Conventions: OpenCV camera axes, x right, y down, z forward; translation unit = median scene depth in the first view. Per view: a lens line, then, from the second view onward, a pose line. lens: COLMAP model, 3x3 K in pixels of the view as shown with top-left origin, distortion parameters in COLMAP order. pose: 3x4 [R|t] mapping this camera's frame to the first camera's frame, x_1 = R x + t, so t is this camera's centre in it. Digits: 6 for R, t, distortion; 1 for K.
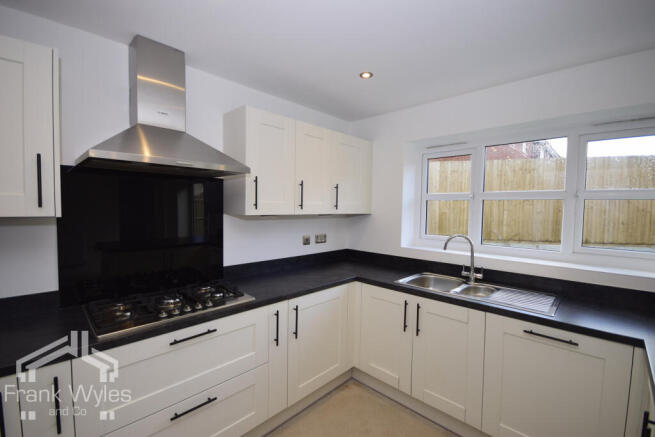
lens RADIAL K [[276.4, 0, 327.5], [0, 276.4, 218.5], [0, 0, 1]] dist [-0.000688, -0.000110]
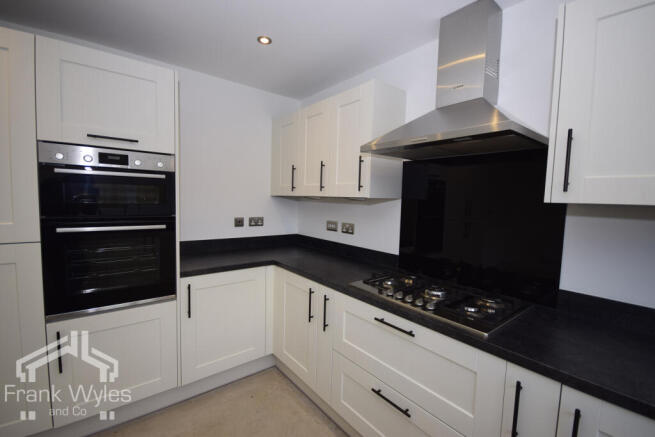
lens RADIAL K [[294.6, 0, 327.5], [0, 294.6, 218.5], [0, 0, 1]] dist [0.002009, 0.000160]
pose [[-0.129291, 0.055042, -0.990078, 0.393644], [-0.066087, 0.995760, 0.063988, 0.012698], [0.989402, 0.073704, -0.125106, 0.677420]]
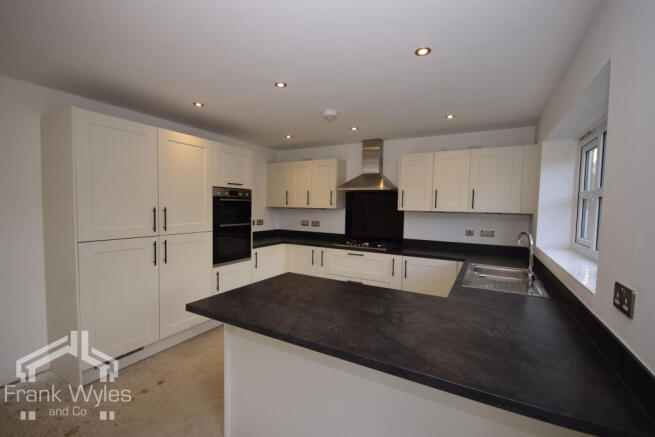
lens RADIAL K [[294.6, 0, 327.5], [0, 294.6, 218.5], [0, 0, 1]] dist [0.002009, 0.000160]
pose [[0.253495, 0.040338, -0.966495, 1.669096], [-0.050784, 0.998307, 0.028345, 0.012365], [0.966003, 0.041897, 0.255114, 0.005809]]
